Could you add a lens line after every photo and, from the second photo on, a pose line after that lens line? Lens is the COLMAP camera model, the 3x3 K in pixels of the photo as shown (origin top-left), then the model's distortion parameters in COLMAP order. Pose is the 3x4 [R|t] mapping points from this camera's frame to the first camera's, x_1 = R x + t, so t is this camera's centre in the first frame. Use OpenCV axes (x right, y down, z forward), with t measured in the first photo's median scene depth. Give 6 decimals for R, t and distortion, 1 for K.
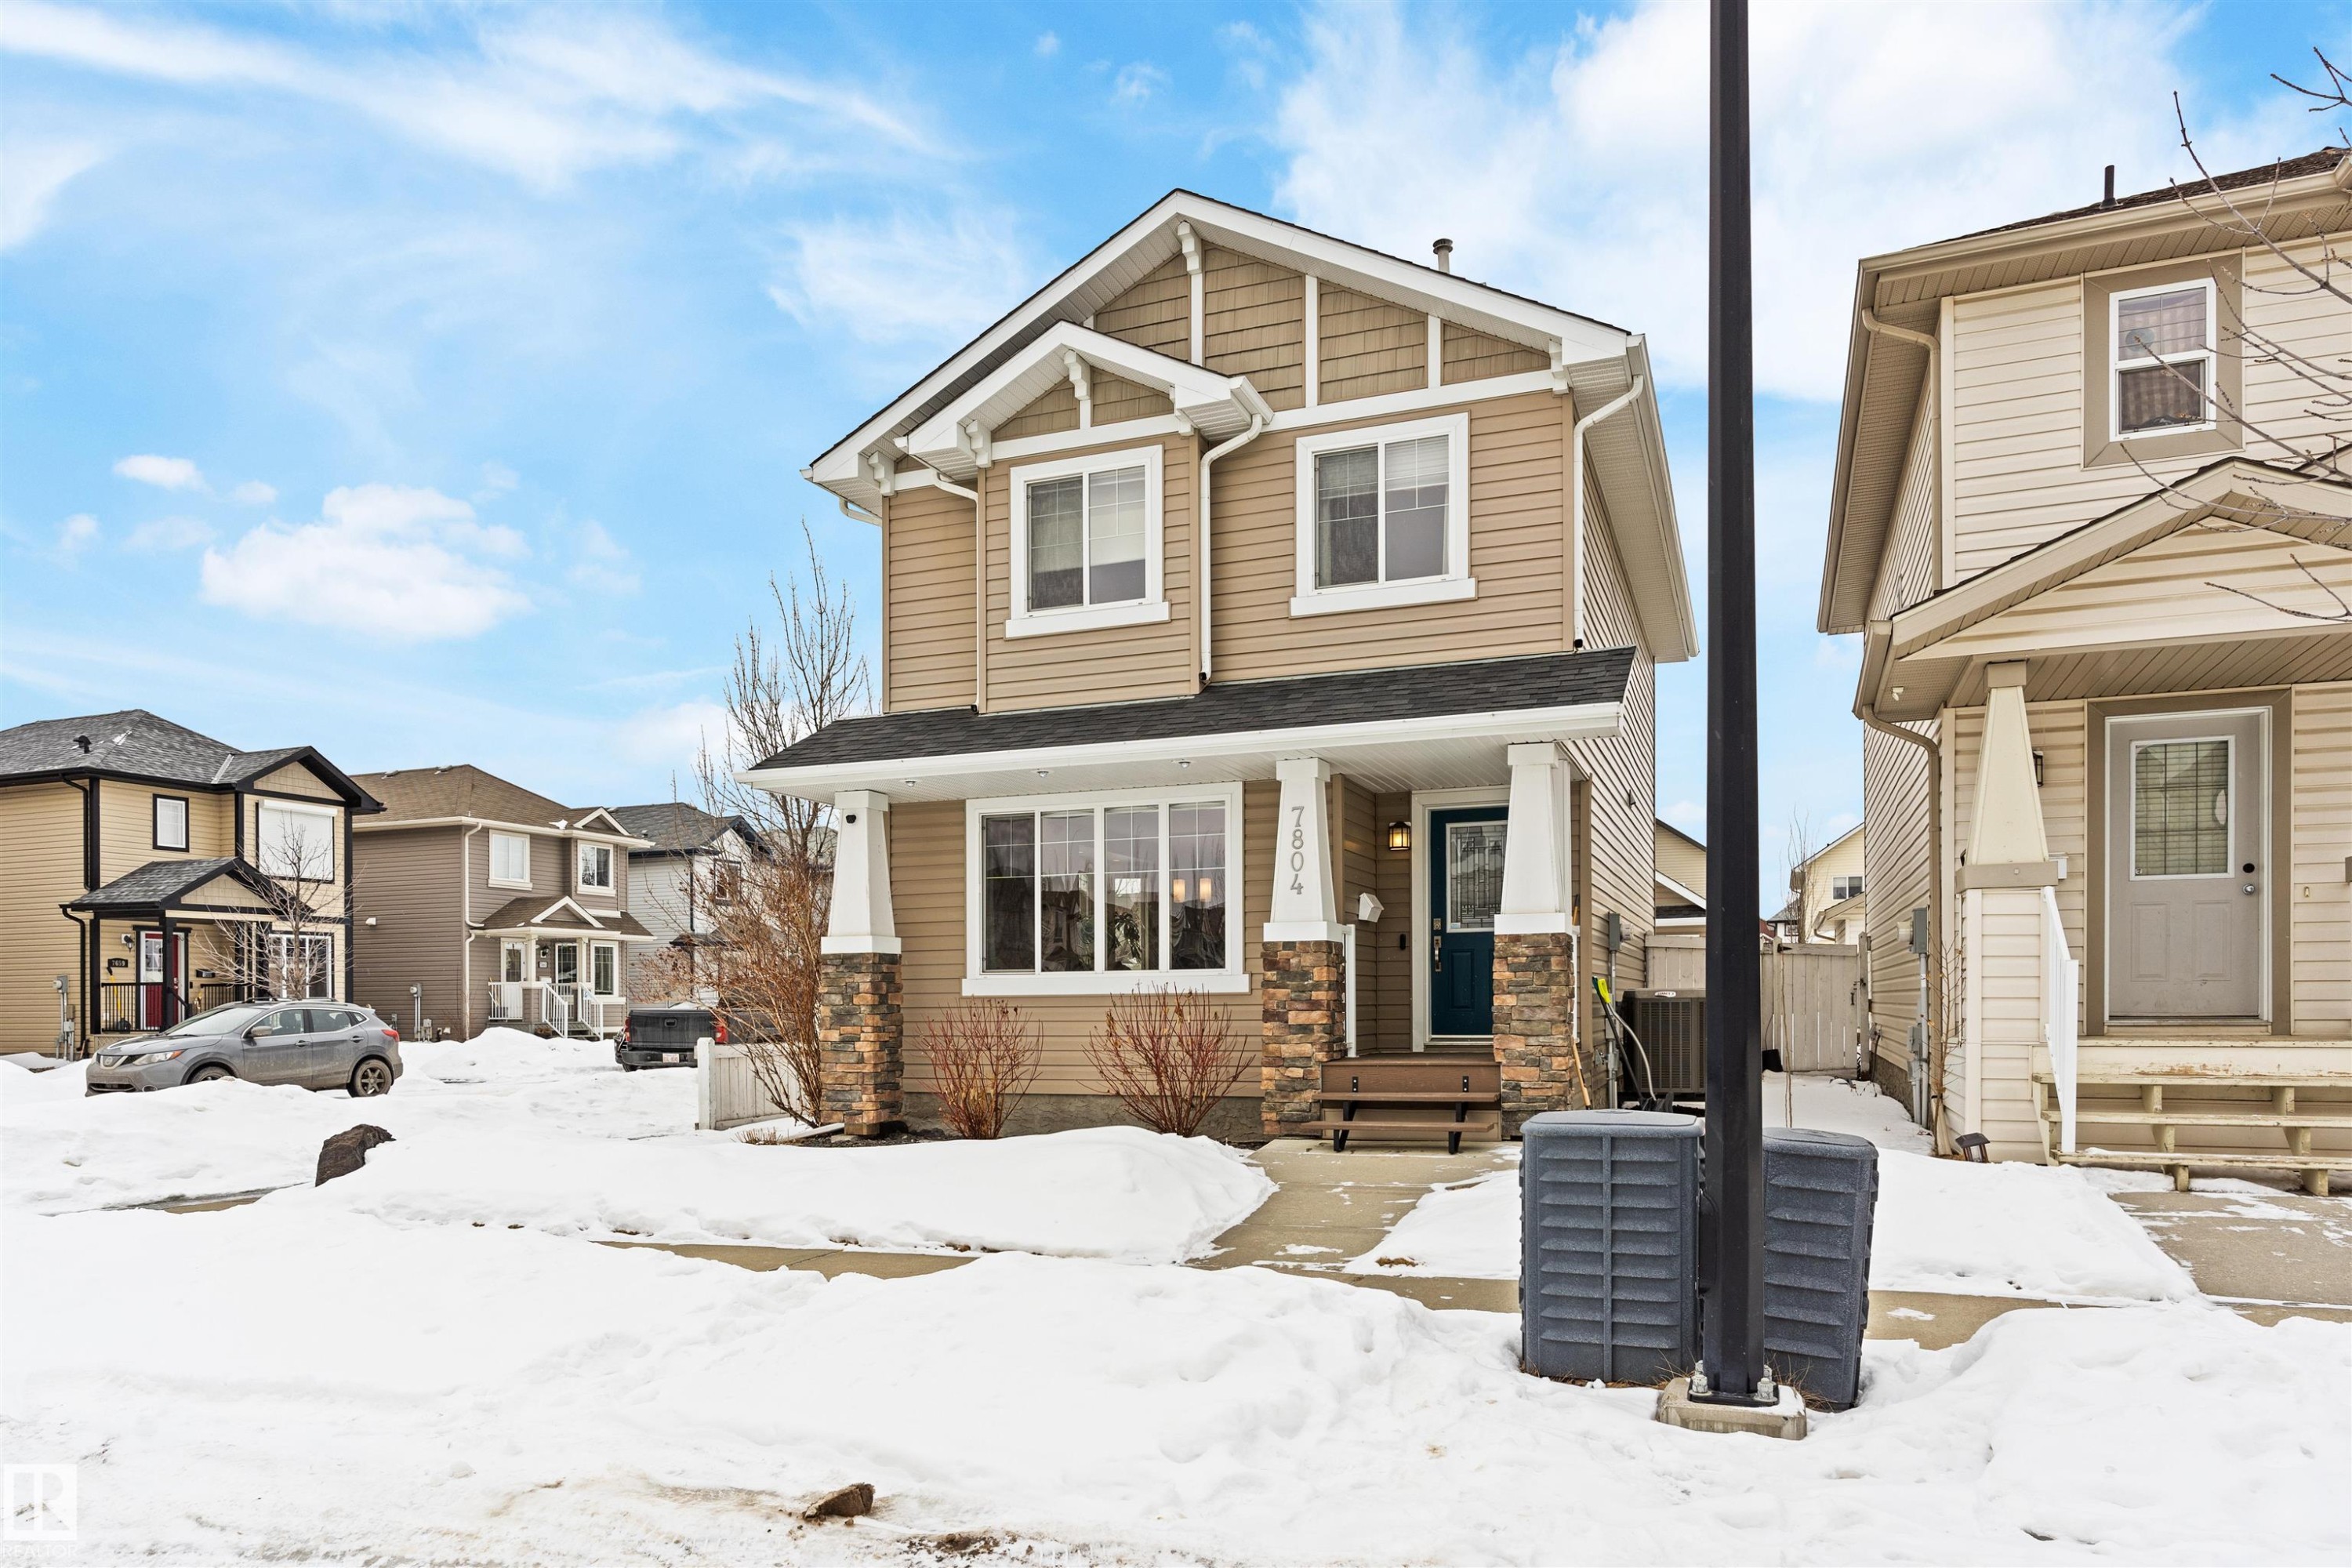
lens RADIAL K [[1240.2, 0, 1081.4], [0, 1240.2, 902.0], [0, 0, 1]] dist [-0.002510, 0.000223]
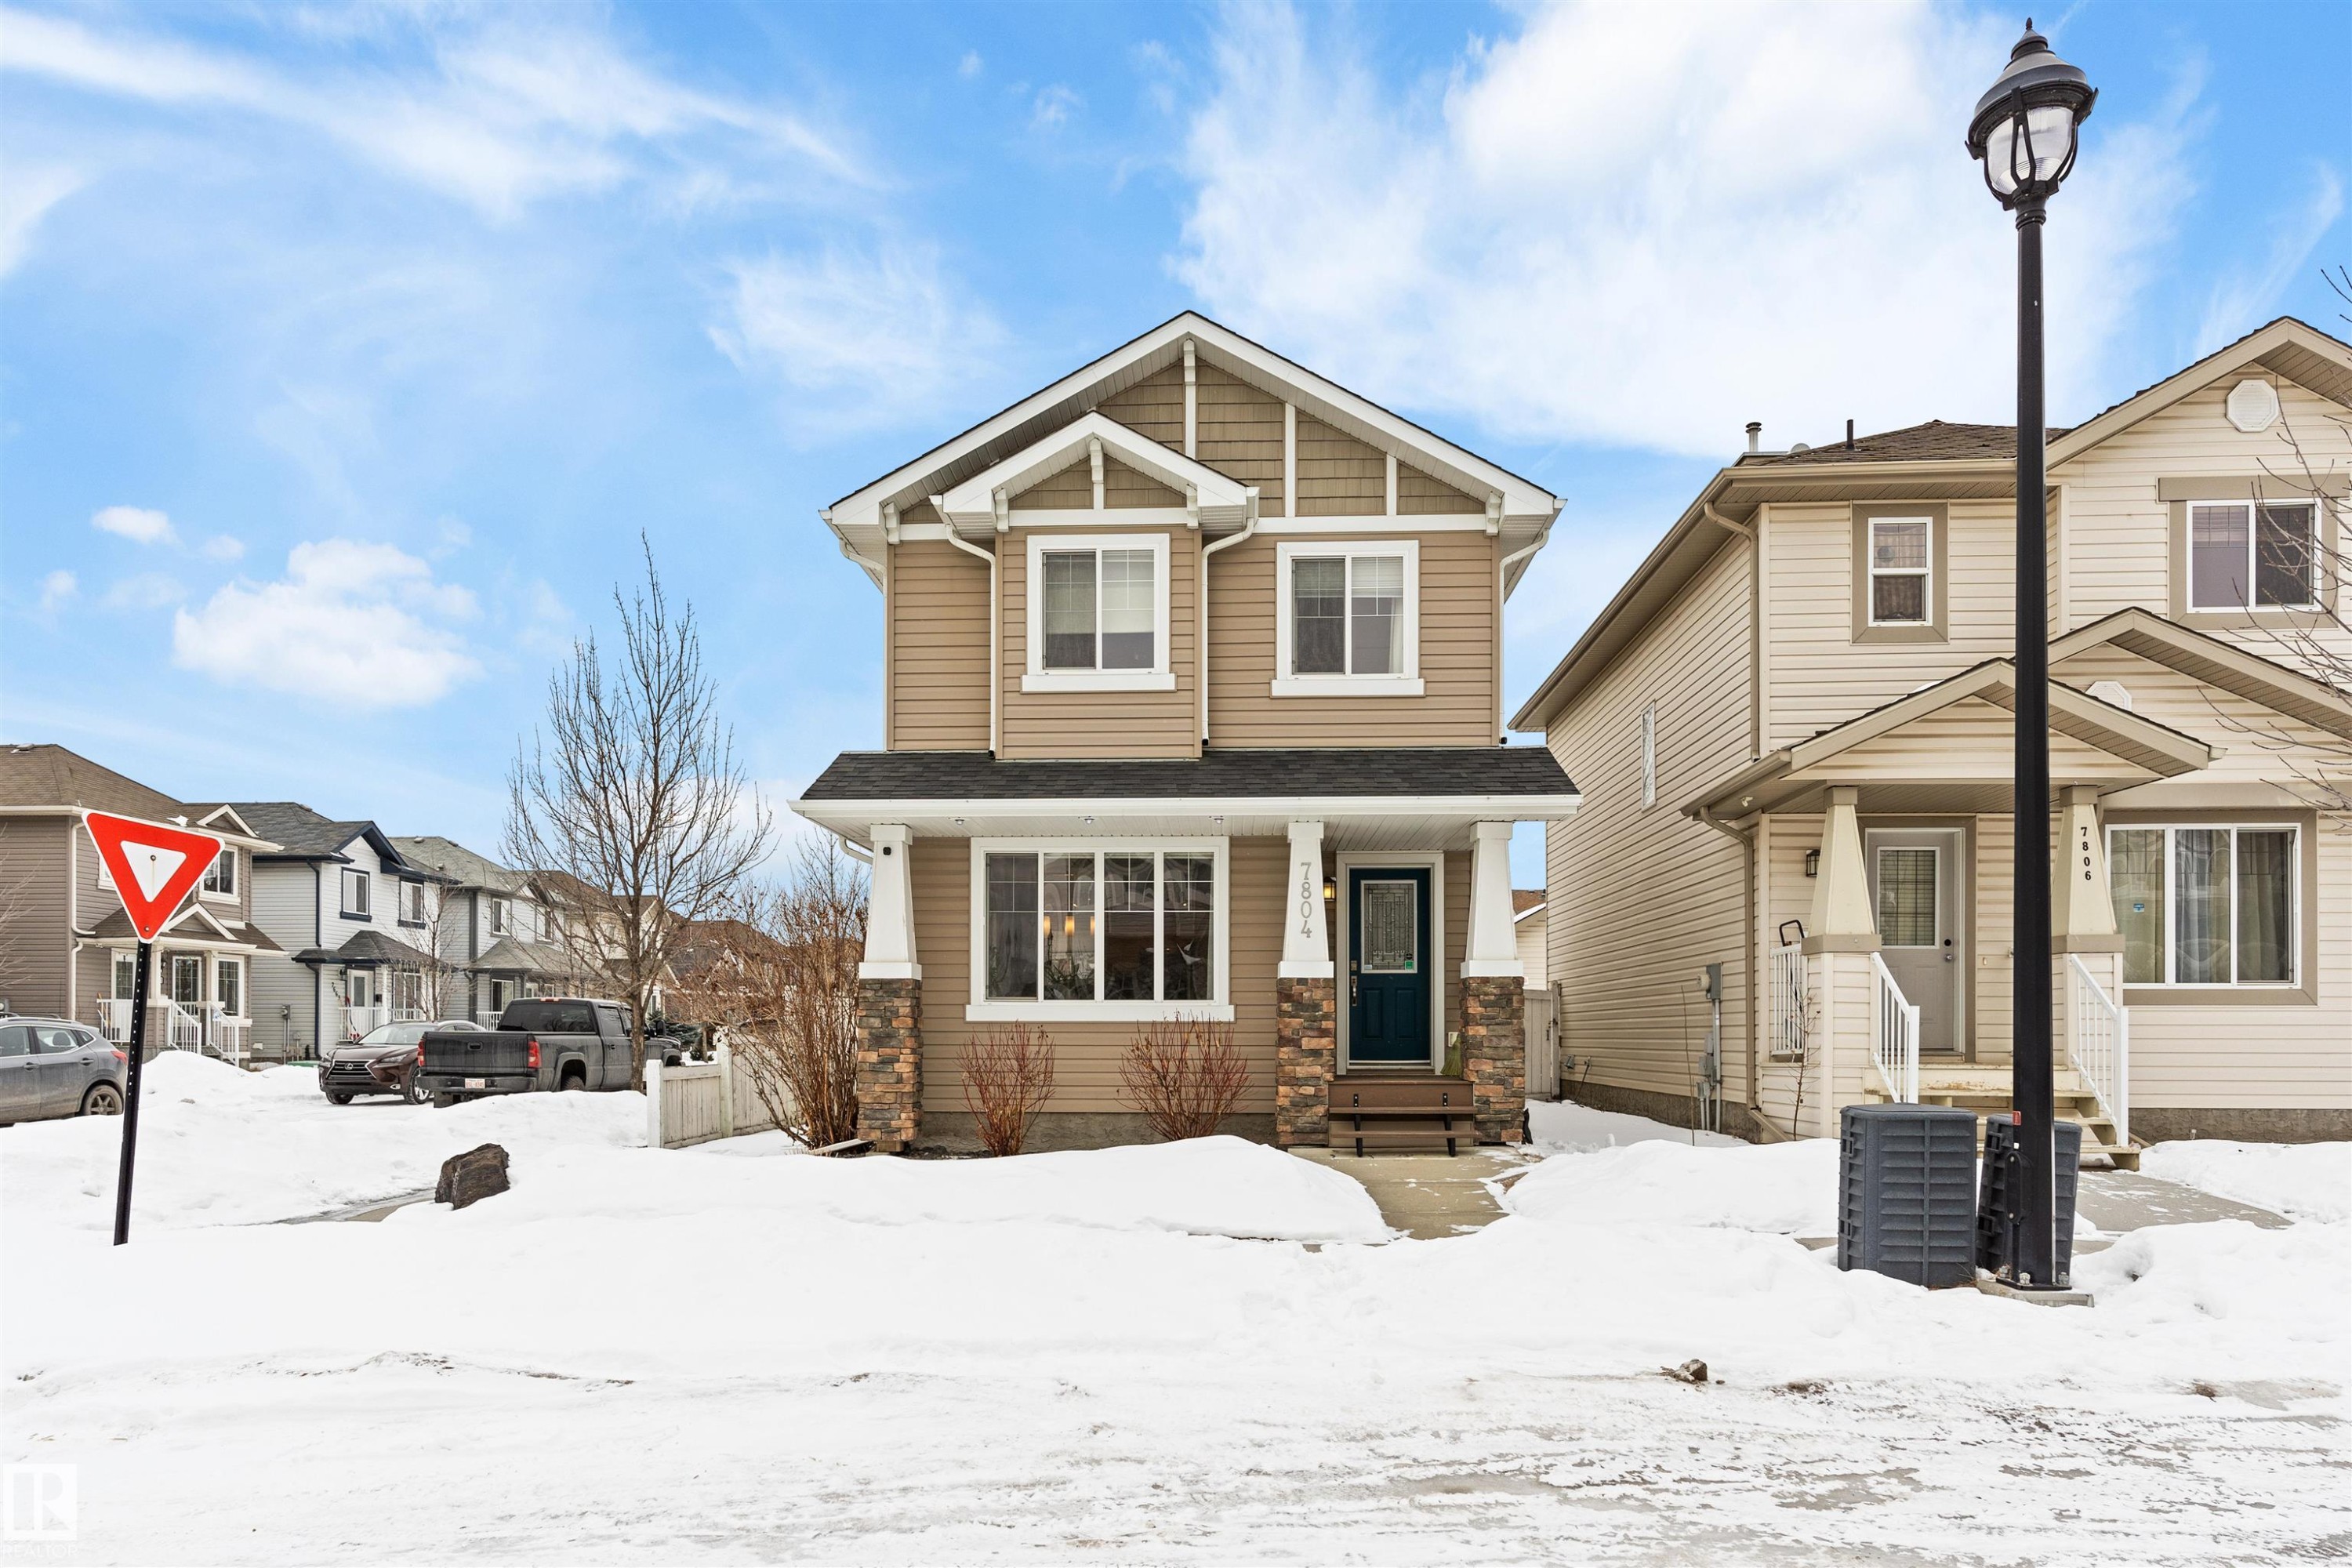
lens RADIAL K [[1233.4, 0, 1040.7], [0, 1233.4, 916.5], [0, 0, 1]] dist [-0.000096, -0.000100]
pose [[0.959589, 0.038290, 0.278789, -0.348577], [-0.034333, 0.999229, -0.019066, 0.004044], [-0.279304, 0.008724, 0.960163, -0.040269]]
